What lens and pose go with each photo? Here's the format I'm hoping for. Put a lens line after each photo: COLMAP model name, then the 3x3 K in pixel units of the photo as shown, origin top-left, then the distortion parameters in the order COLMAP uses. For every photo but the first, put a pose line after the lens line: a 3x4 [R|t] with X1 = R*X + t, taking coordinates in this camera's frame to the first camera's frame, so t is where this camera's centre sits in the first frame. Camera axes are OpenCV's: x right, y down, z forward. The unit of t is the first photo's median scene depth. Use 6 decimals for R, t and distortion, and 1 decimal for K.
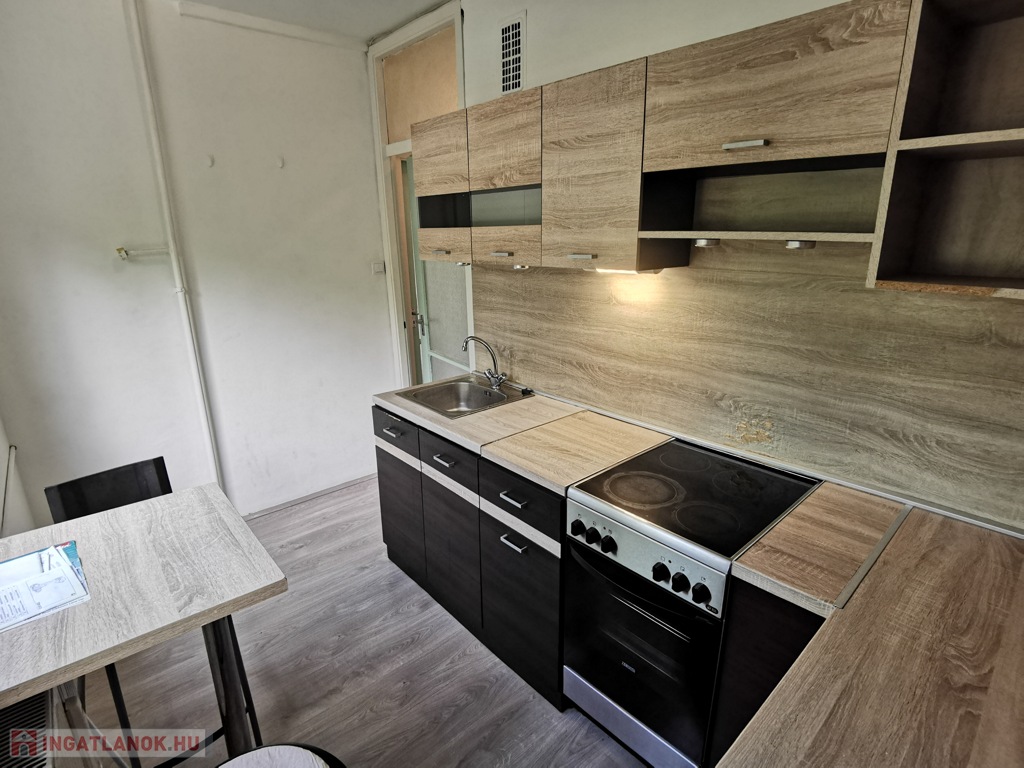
lens RADIAL K [[520.4, 0, 503.2], [0, 520.4, 383.3], [0, 0, 1]] dist [0.003489, -0.033798]
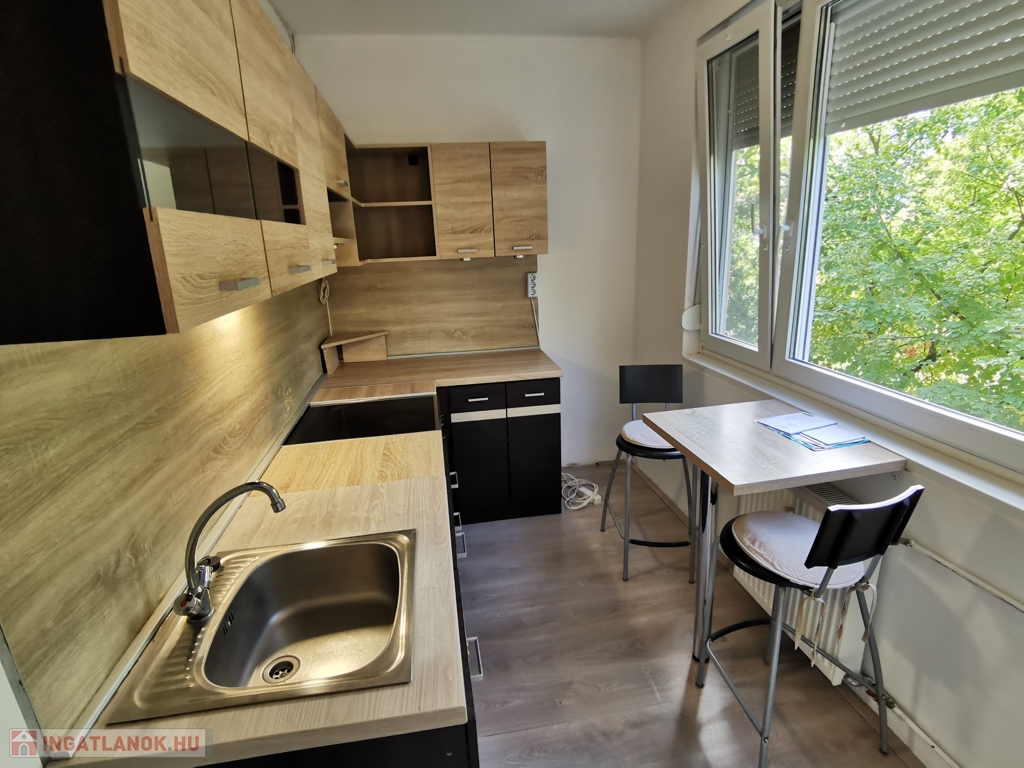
lens RADIAL K [[513.6, 0, 508.2], [0, 513.6, 382.6], [0, 0, 1]] dist [0.029332, -0.066425]
pose [[-0.851527, -0.094769, 0.515675, -0.587406], [0.194032, 0.856743, 0.477853, -0.422096], [-0.487087, 0.506962, -0.711151, 1.549508]]
